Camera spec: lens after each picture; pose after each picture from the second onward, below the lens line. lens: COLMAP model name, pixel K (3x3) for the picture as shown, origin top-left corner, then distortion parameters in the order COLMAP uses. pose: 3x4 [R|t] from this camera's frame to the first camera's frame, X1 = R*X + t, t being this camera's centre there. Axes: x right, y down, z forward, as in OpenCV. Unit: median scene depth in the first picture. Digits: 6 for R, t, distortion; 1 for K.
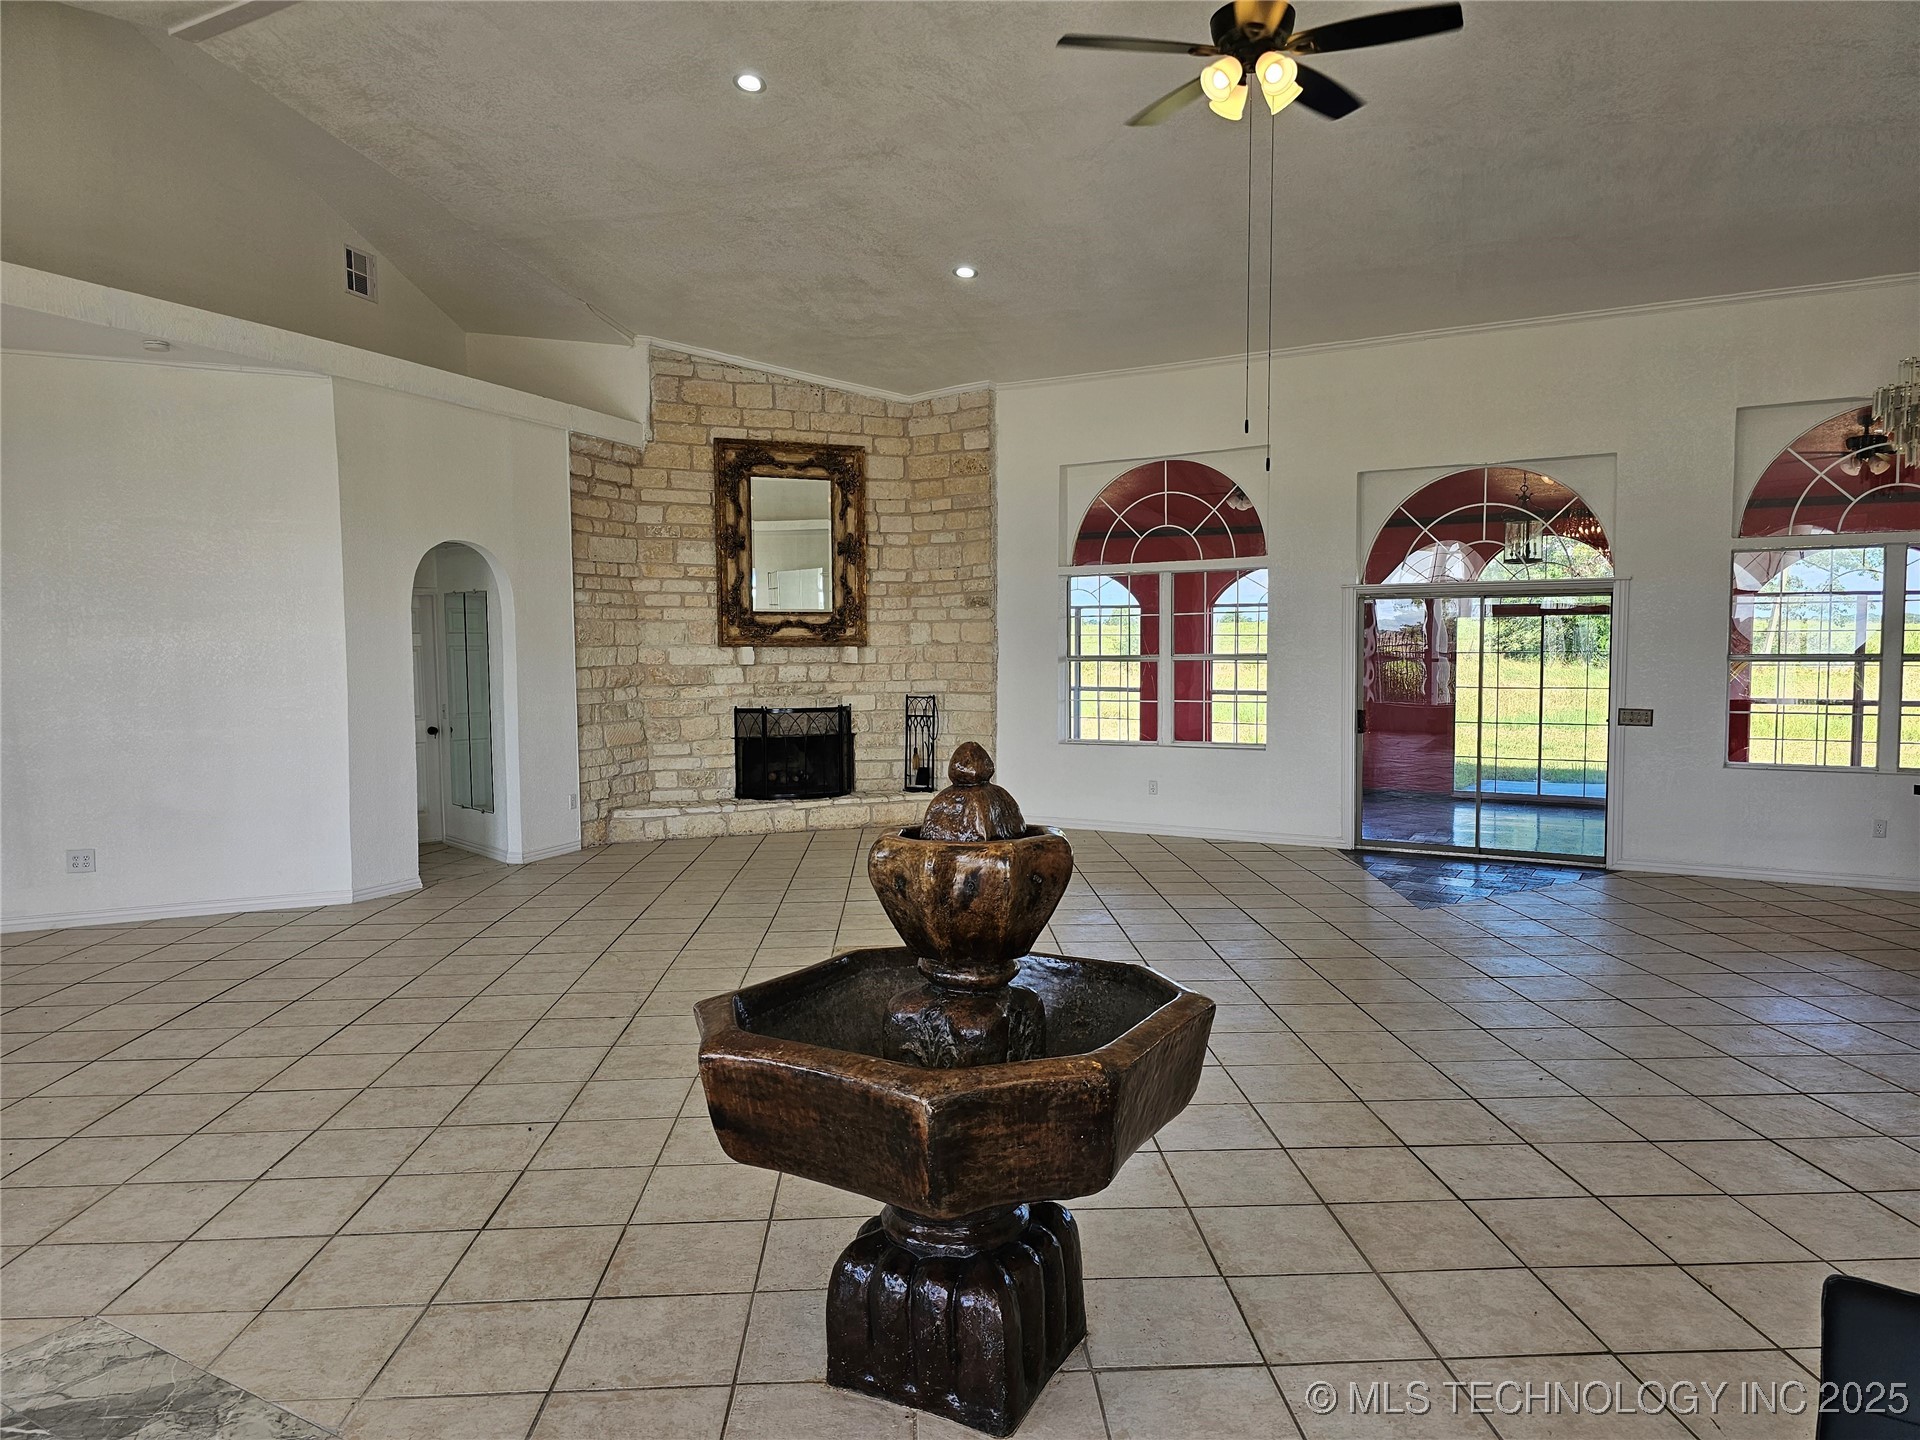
lens RADIAL K [[1276.7, 0, 967.2], [0, 1276.7, 718.3], [0, 0, 1]] dist [0.056067, -0.048473]
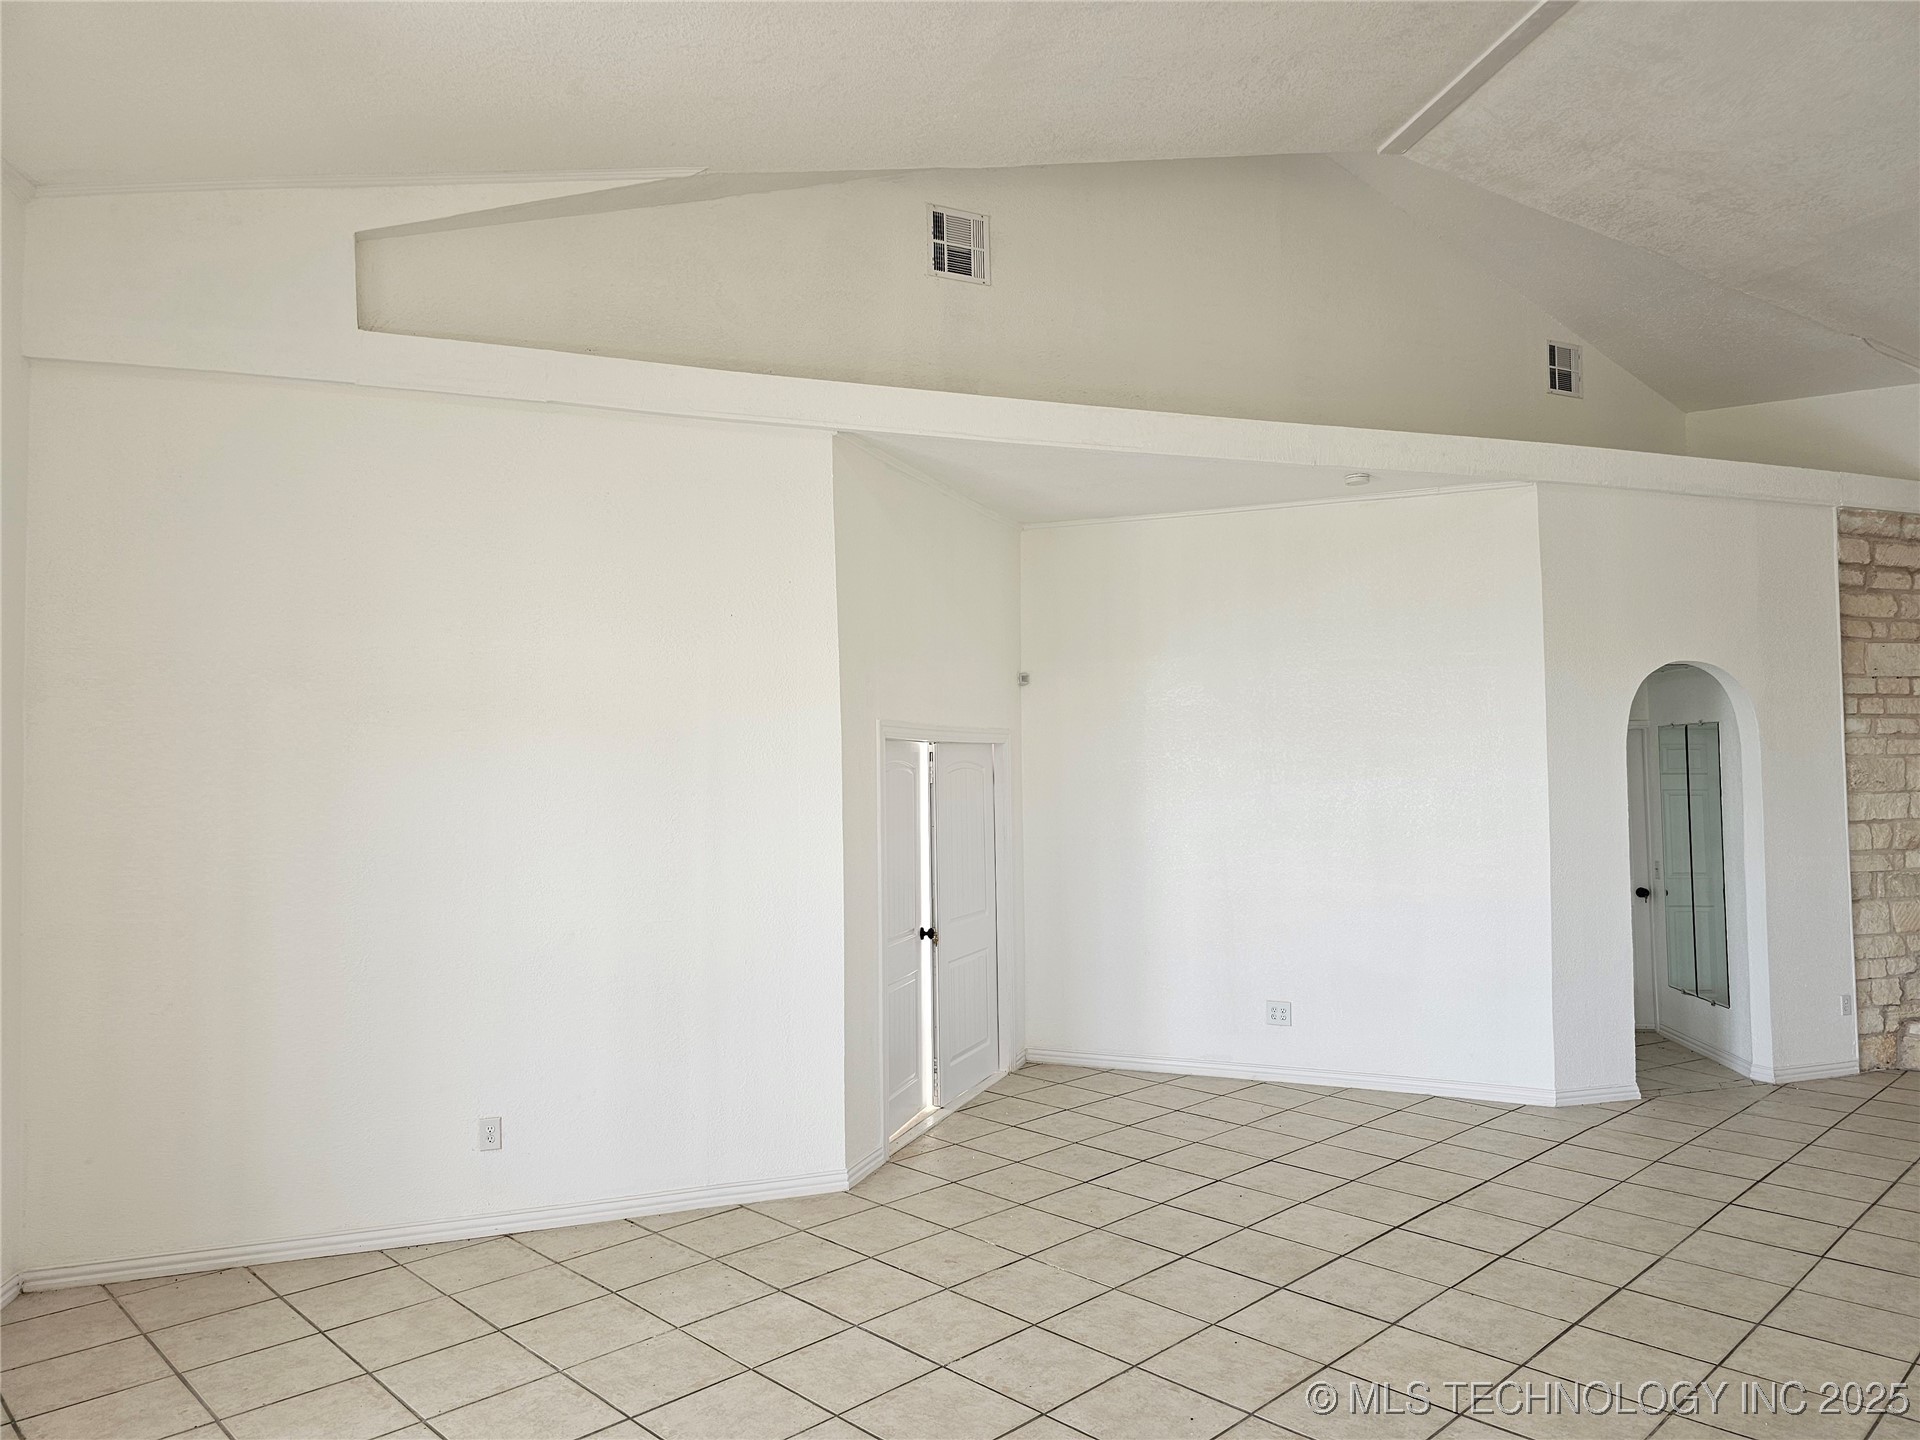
lens RADIAL K [[1276.7, 0, 959.2], [0, 1276.7, 720.4], [0, 0, 1]] dist [0.056067, -0.048473]
pose [[0.657819, -0.031284, -0.752526, -0.080356], [-0.042231, 0.996033, -0.078323, -0.017626], [0.751991, 0.083302, 0.653888, 0.126366]]
